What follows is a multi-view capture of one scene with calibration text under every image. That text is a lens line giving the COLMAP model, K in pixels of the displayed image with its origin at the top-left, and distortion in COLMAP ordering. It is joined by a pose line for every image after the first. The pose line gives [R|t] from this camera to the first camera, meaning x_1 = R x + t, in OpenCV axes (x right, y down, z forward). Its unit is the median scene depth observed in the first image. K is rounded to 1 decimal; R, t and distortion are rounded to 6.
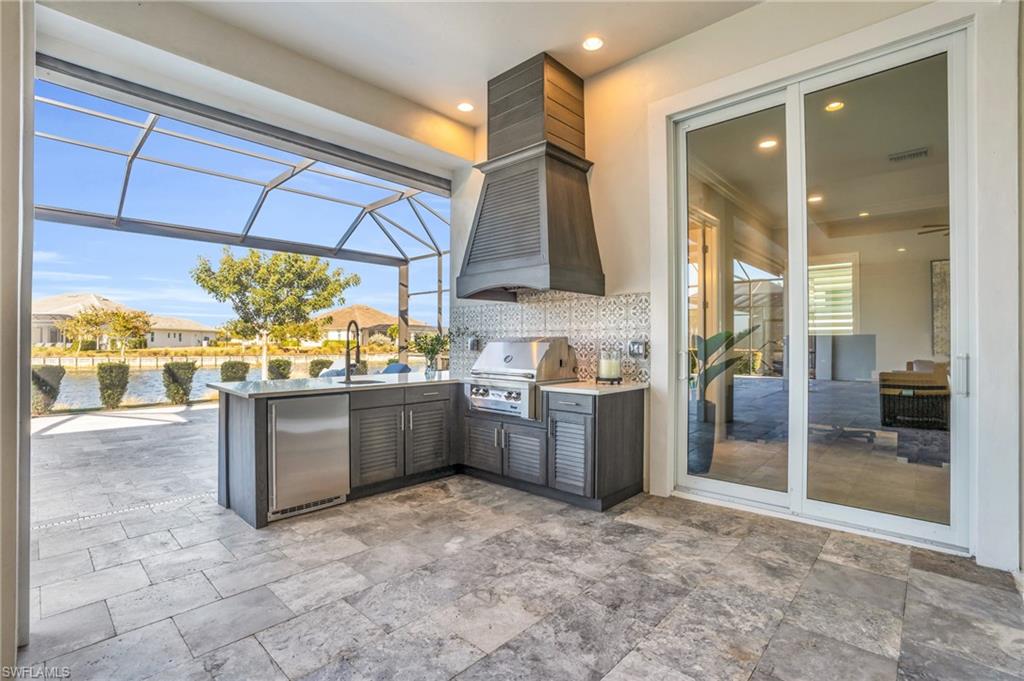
lens RADIAL K [[462.7, 0, 510.2], [0, 462.7, 340.9], [0, 0, 1]] dist [-0.034725, 0.009173]
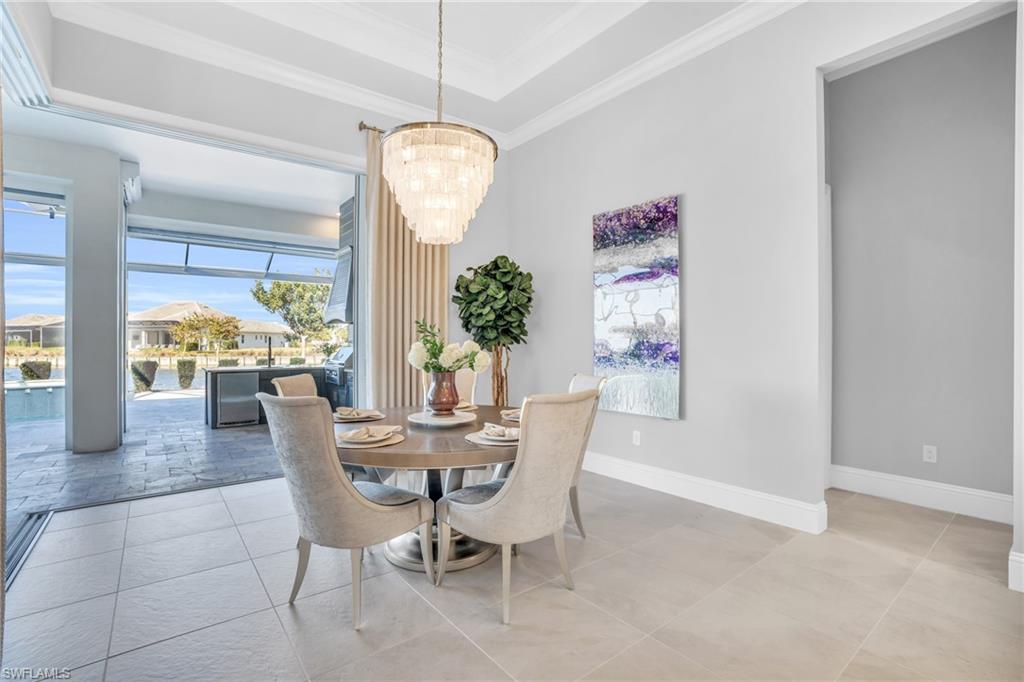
lens RADIAL K [[468.1, 0, 512.0], [0, 468.1, 341.0], [0, 0, 1]] dist [-0.027298, -0.000275]
pose [[0.988099, -0.005914, -0.153706, 0.409685], [0.006245, 0.999979, 0.001671, -0.009189], [0.153693, -0.002611, 0.988115, -0.336603]]
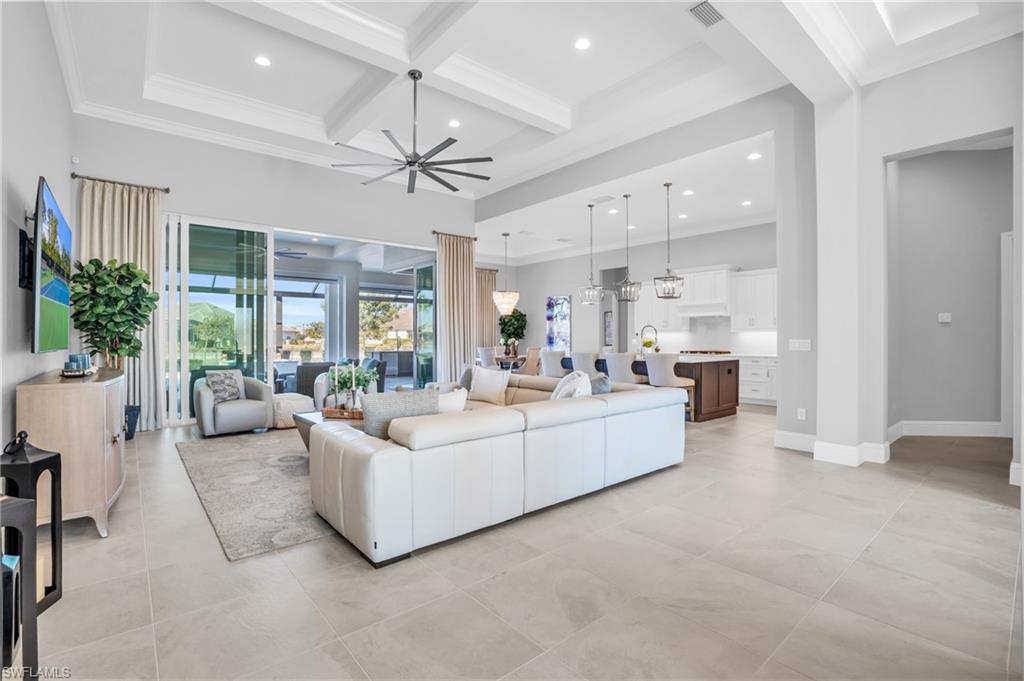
lens RADIAL K [[484.5, 0, 509.1], [0, 484.5, 341.3], [0, 0, 1]] dist [-0.020904, 0.000331]
pose [[0.991450, -0.002052, -0.130471, 0.492676], [0.002795, 0.999981, 0.005511, -0.007960], [0.130457, -0.005828, 0.991437, -1.282936]]
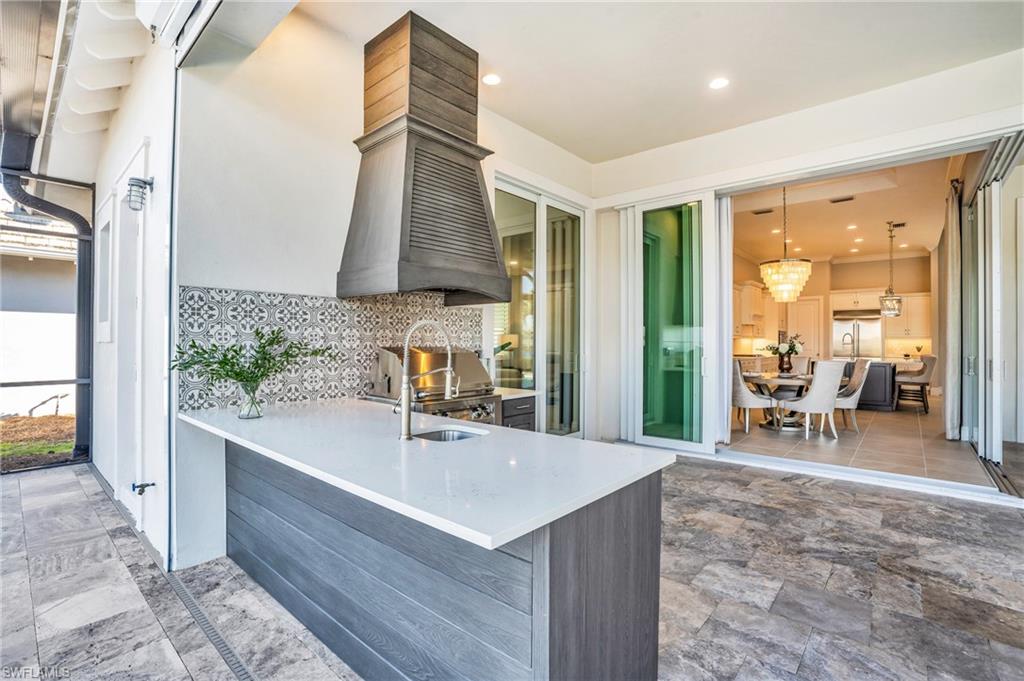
lens RADIAL K [[462.7, 0, 510.2], [0, 462.7, 340.9], [0, 0, 1]] dist [-0.034725, 0.009173]
pose [[-0.036291, 0.020822, 0.999124, -0.325592], [-0.006004, 0.999760, -0.021053, -0.001245], [-0.999323, -0.006763, -0.036157, 0.347484]]
